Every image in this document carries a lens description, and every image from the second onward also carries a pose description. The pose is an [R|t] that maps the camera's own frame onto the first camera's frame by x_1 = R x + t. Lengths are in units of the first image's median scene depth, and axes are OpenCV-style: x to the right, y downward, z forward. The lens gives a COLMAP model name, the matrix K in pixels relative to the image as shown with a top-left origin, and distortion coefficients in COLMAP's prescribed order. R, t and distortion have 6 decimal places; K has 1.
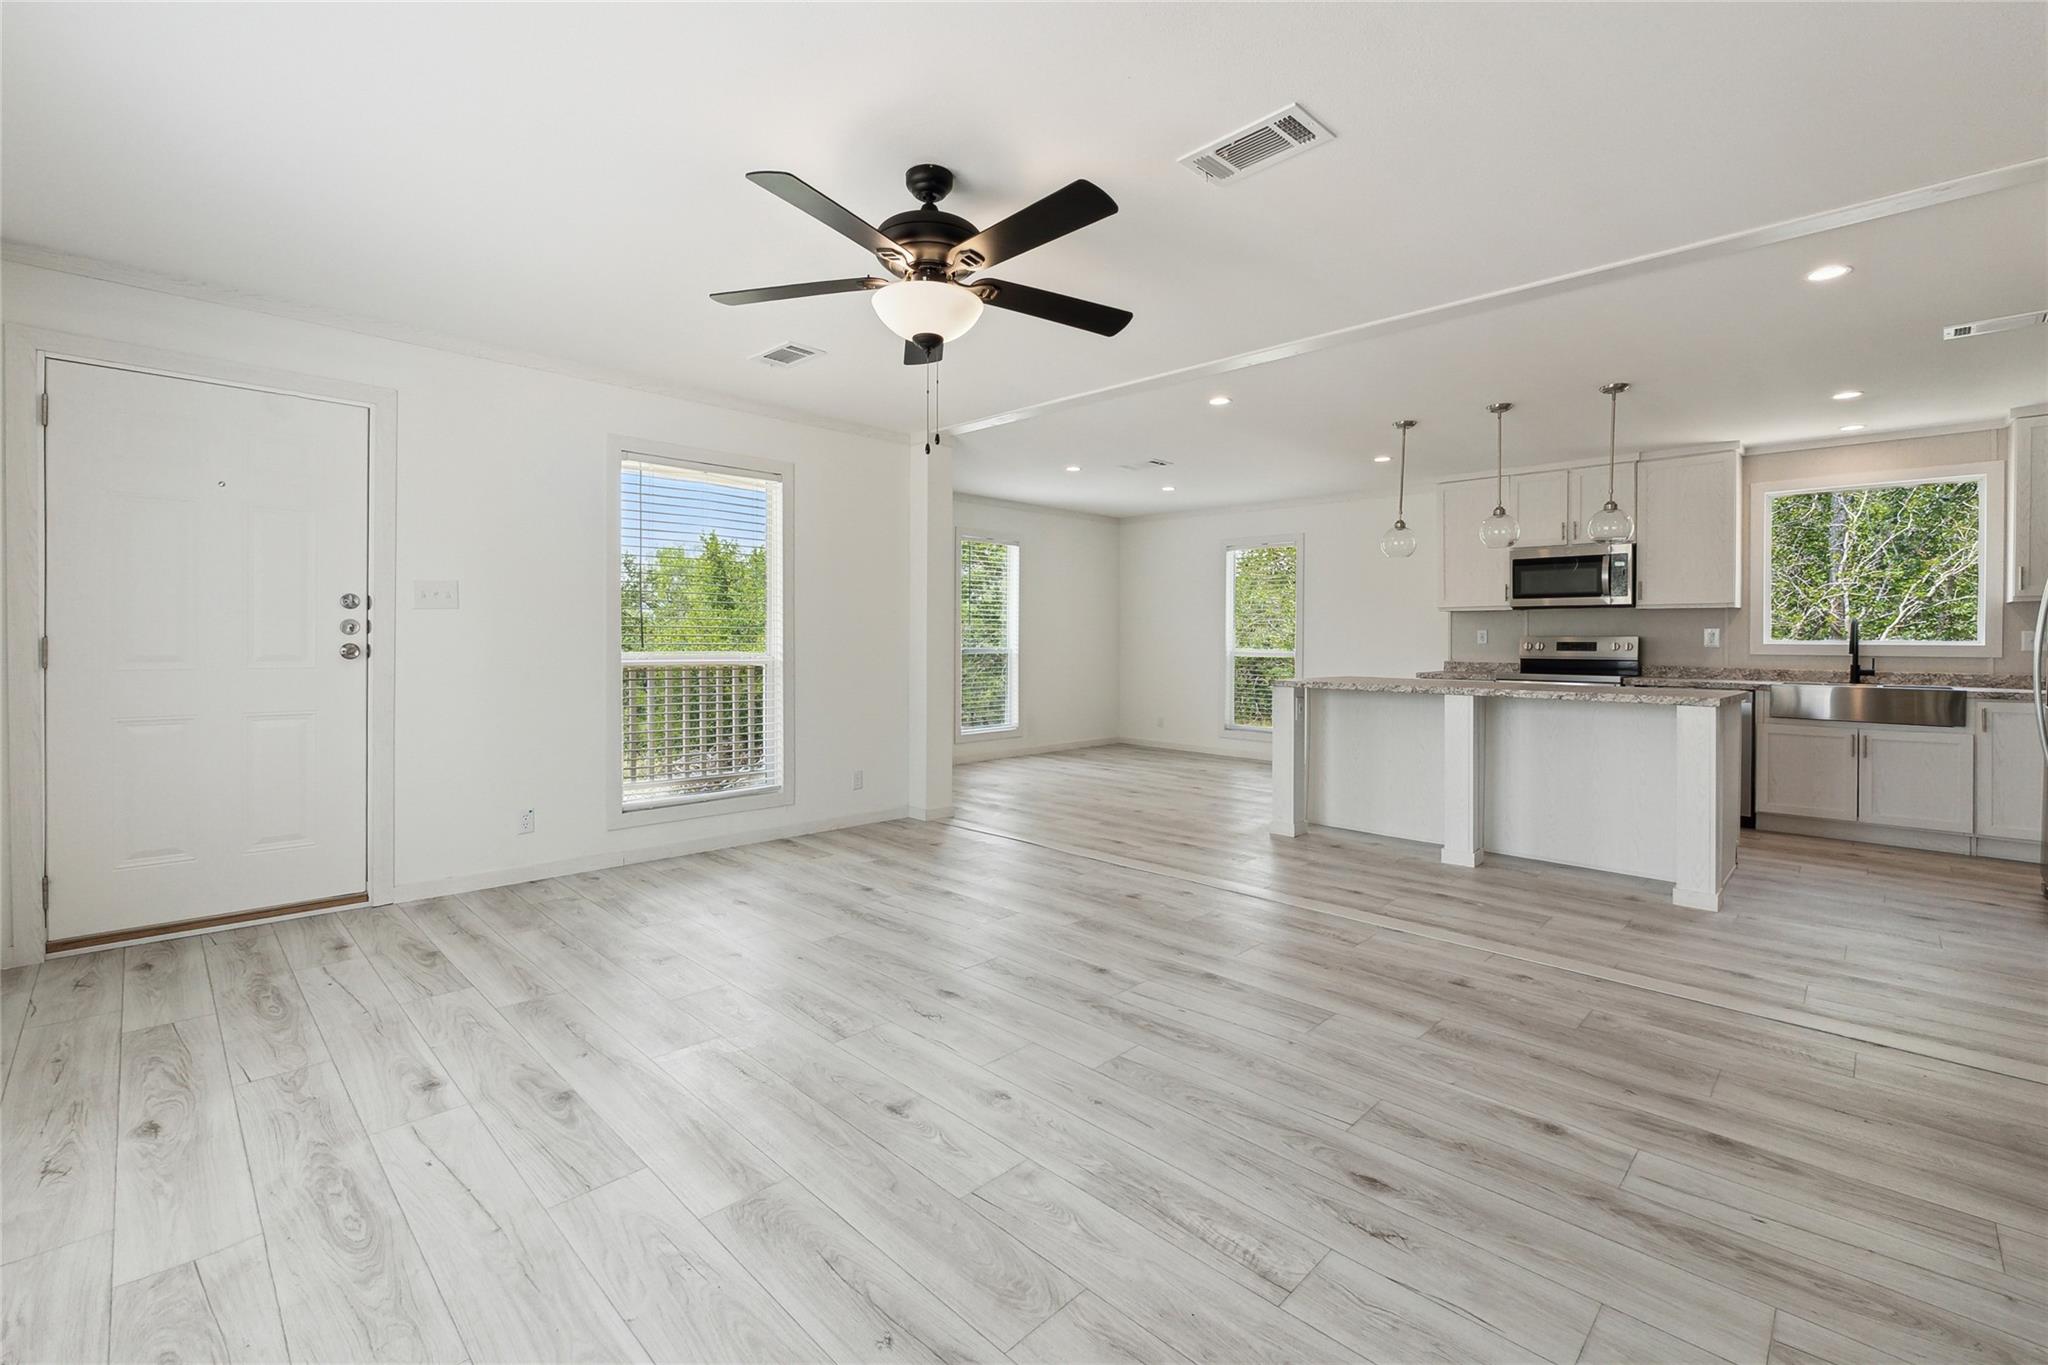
lens RADIAL K [[870.1, 0, 1028.5], [0, 870.1, 642.7], [0, 0, 1]] dist [0.001353, -0.003264]
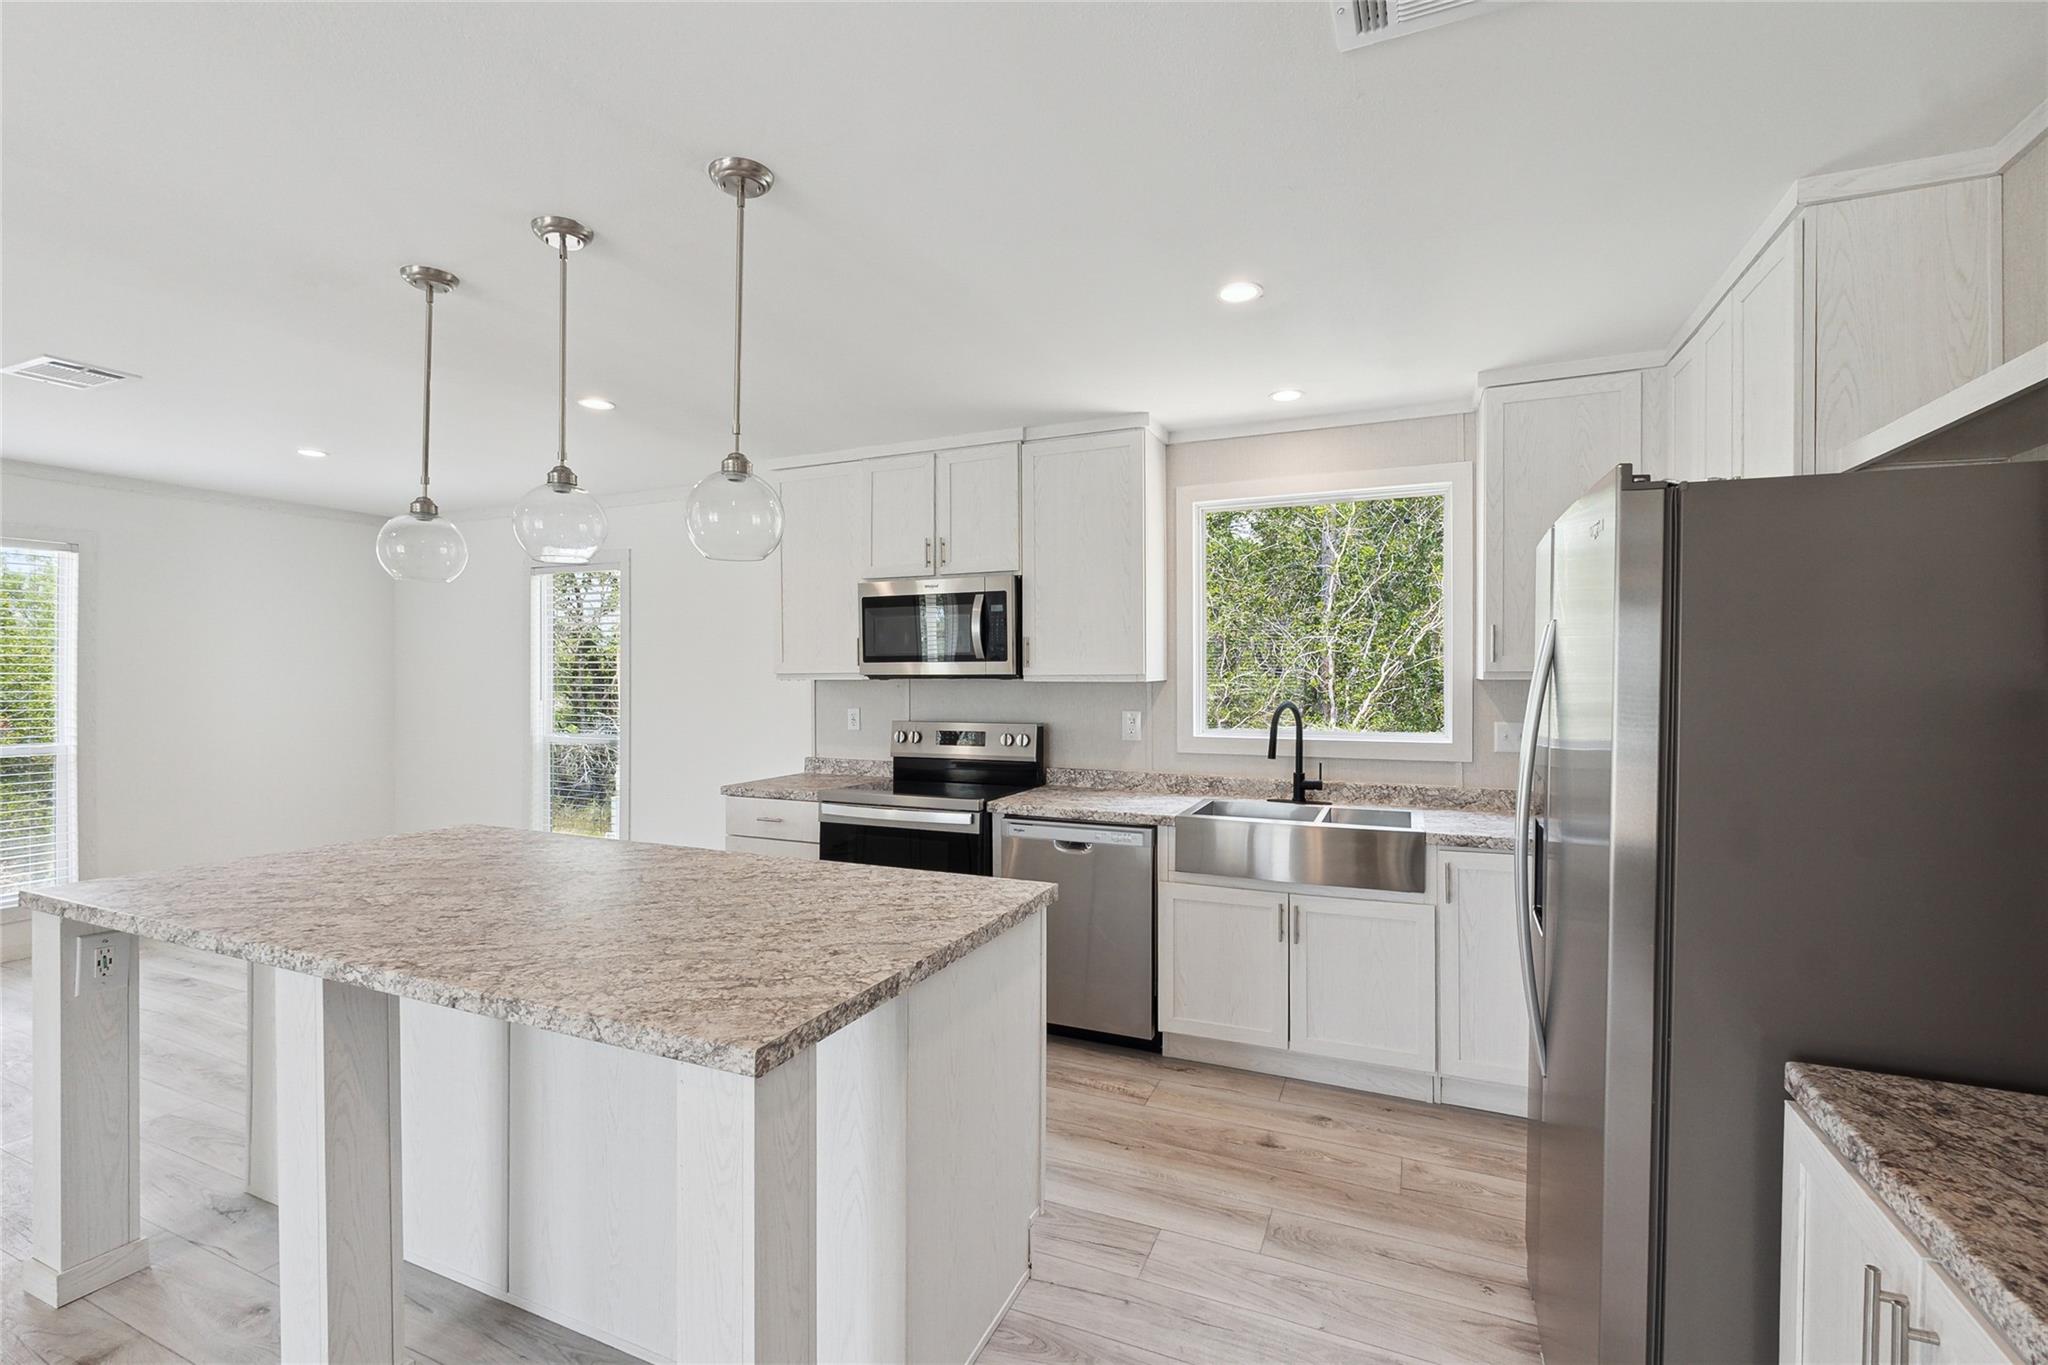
lens RADIAL K [[883.6, 0, 1029.8], [0, 883.6, 678.2], [0, 0, 1]] dist [0.002927, -0.000128]
pose [[0.932977, -0.008652, 0.359832, 0.602552], [0.010158, 0.999946, -0.002296, -0.050678], [-0.359792, 0.005798, 0.933014, 0.523816]]
